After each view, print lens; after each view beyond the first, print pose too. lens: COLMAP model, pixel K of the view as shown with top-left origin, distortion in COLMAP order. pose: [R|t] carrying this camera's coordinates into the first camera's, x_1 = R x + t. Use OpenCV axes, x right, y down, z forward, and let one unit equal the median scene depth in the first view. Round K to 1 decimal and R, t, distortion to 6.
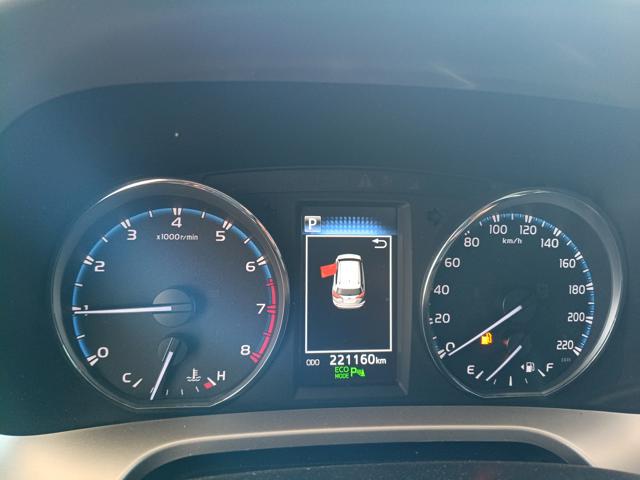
lens RADIAL K [[490.2, 0, 320.0], [0, 490.2, 240.0], [0, 0, 1]] dist [0.094292, -0.249775]
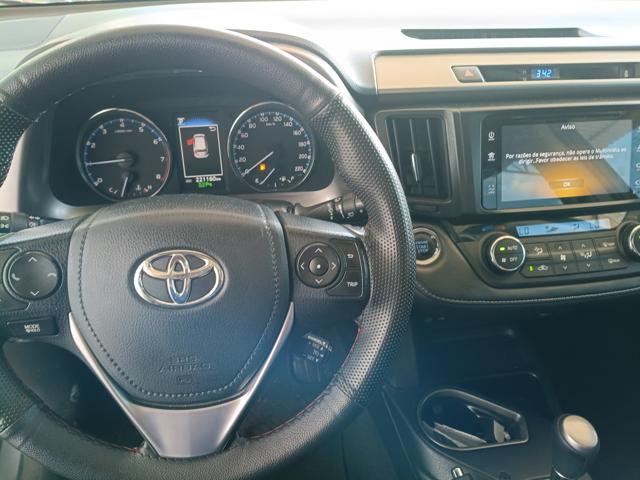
lens RADIAL K [[508.2, 0, 333.6], [0, 508.2, 240.2], [0, 0, 1]] dist [0.052560, -0.153289]
pose [[0.997672, -0.064951, 0.020760, 0.614662], [0.058857, 0.973996, 0.218789, 0.026710], [-0.034430, -0.217058, 0.975551, -1.498925]]
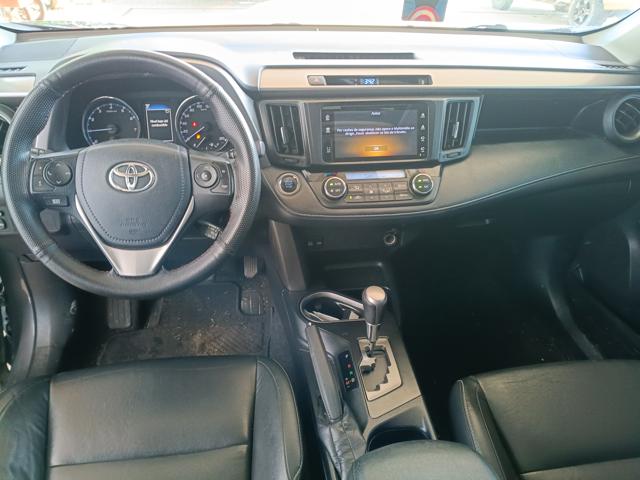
lens RADIAL K [[490.2, 0, 320.0], [0, 490.2, 240.0], [0, 0, 1]] dist [0.094292, -0.249775]
pose [[0.999244, -0.038009, 0.008161, 1.224104], [0.035607, 0.979092, 0.200278, 0.254085], [-0.015602, -0.199836, 0.979705, -2.907135]]
